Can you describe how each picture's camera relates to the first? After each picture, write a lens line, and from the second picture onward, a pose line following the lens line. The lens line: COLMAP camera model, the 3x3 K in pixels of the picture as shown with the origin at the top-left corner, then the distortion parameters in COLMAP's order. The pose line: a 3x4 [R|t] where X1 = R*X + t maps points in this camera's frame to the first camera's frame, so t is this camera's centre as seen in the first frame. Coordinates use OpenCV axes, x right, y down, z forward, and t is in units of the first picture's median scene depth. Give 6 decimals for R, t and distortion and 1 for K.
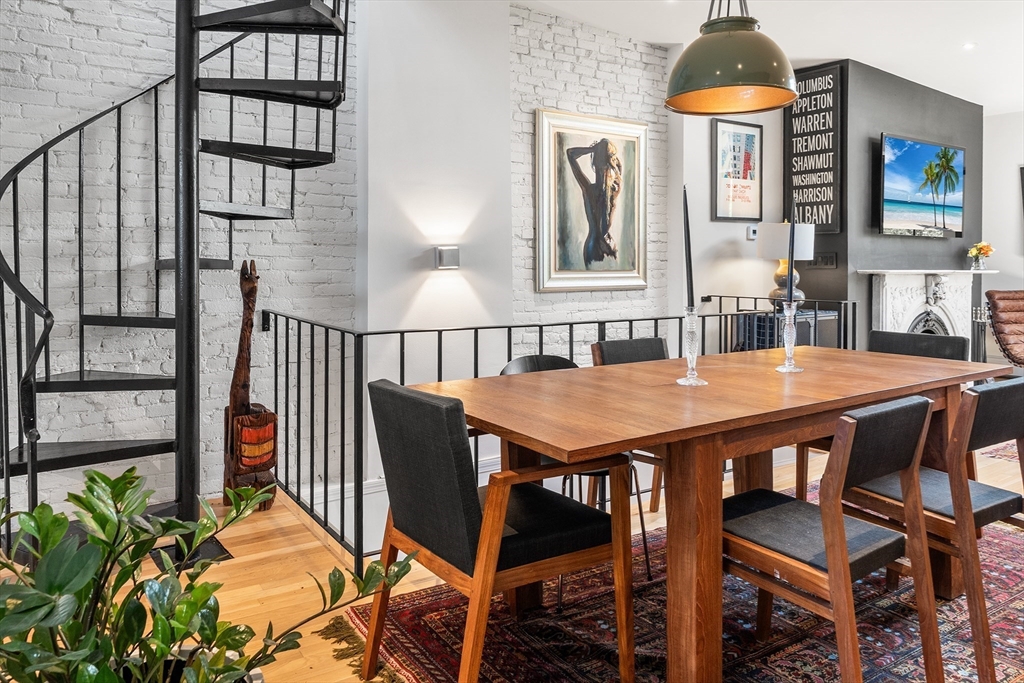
lens RADIAL K [[721.9, 0, 513.5], [0, 721.9, 261.6], [0, 0, 1]] dist [-0.005599, 0.000454]
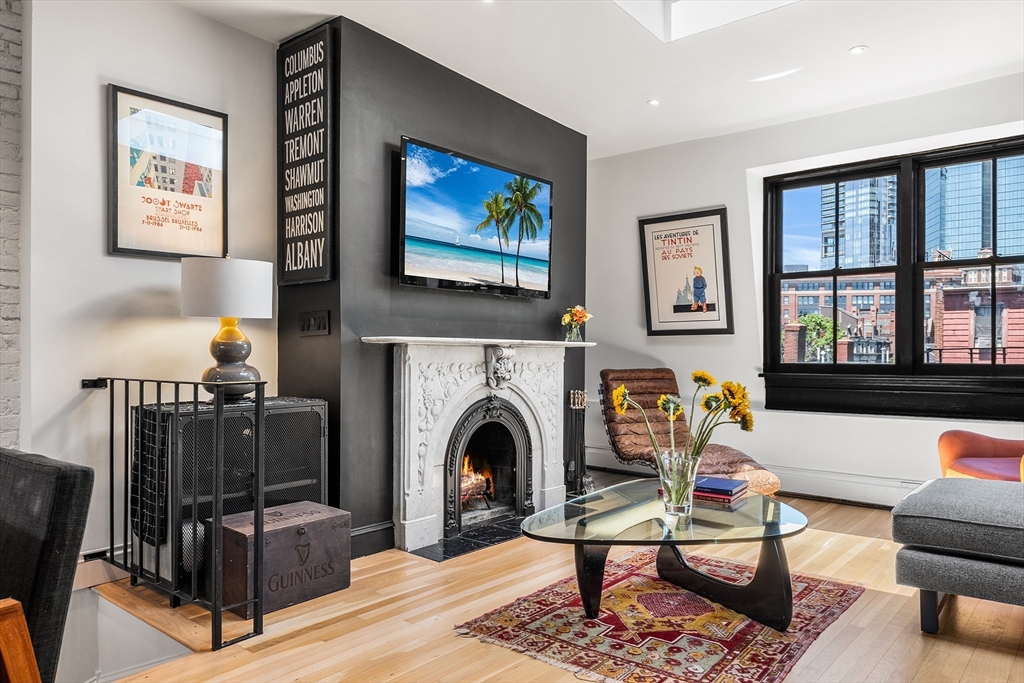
lens RADIAL K [[706.4, 0, 511.0], [0, 706.4, 354.9], [0, 0, 1]] dist [-0.002981, -0.000561]
pose [[0.960613, -0.002726, 0.277875, 0.459344], [0.001582, 0.999989, 0.004344, 0.027318], [-0.277884, -0.003733, 0.960607, 0.355909]]
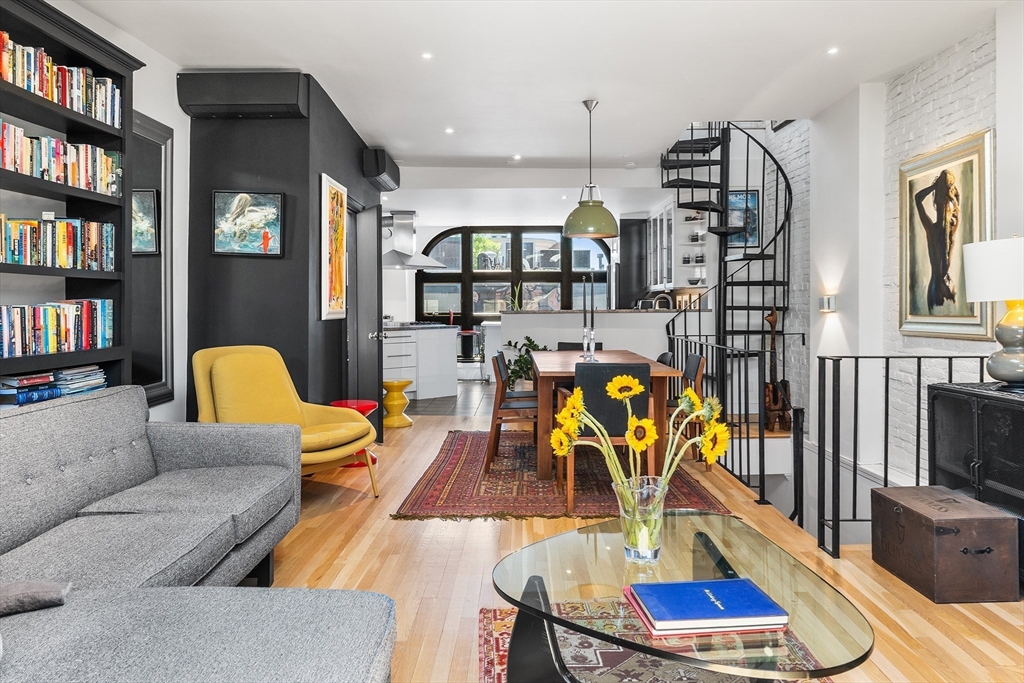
lens RADIAL K [[729.0, 0, 516.1], [0, 729.0, 301.9], [0, 0, 1]] dist [-0.008192, 0.001469]
pose [[-0.563689, -0.008093, -0.825948, 1.146288], [0.000915, 0.999945, -0.010423, 0.003664], [0.825987, -0.006631, -0.563650, 1.037608]]
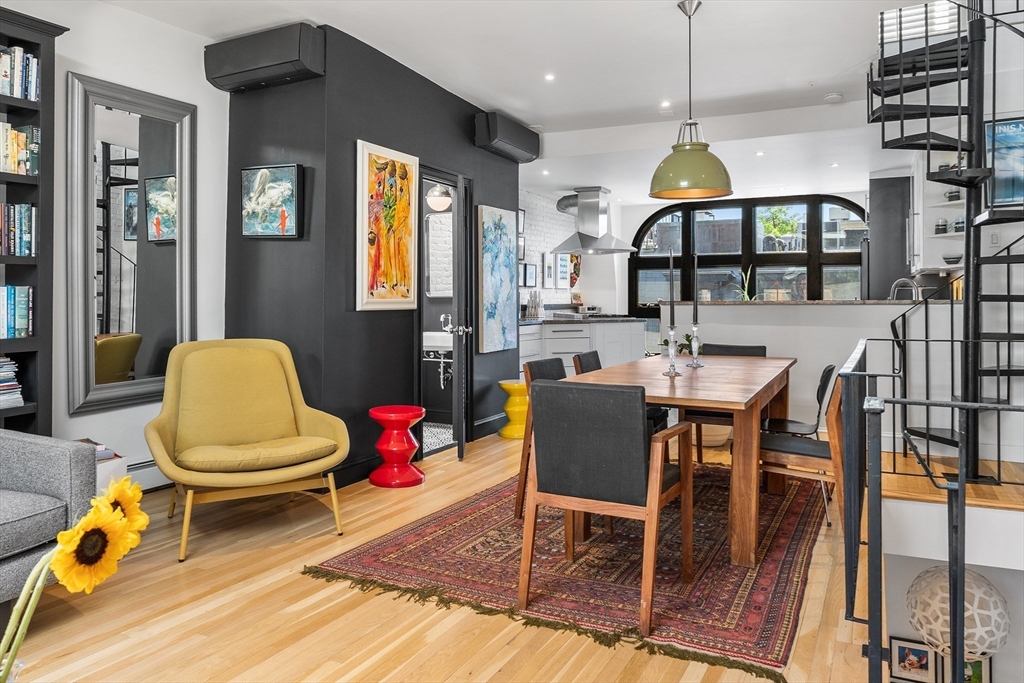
lens RADIAL K [[720.8, 0, 508.2], [0, 720.8, 289.1], [0, 0, 1]] dist [-0.009162, -0.002959]
pose [[-0.879297, -0.009095, -0.476188, 0.694303], [-0.002504, 0.999892, -0.014473, 0.004477], [0.476268, -0.011534, -0.879225, 1.088599]]
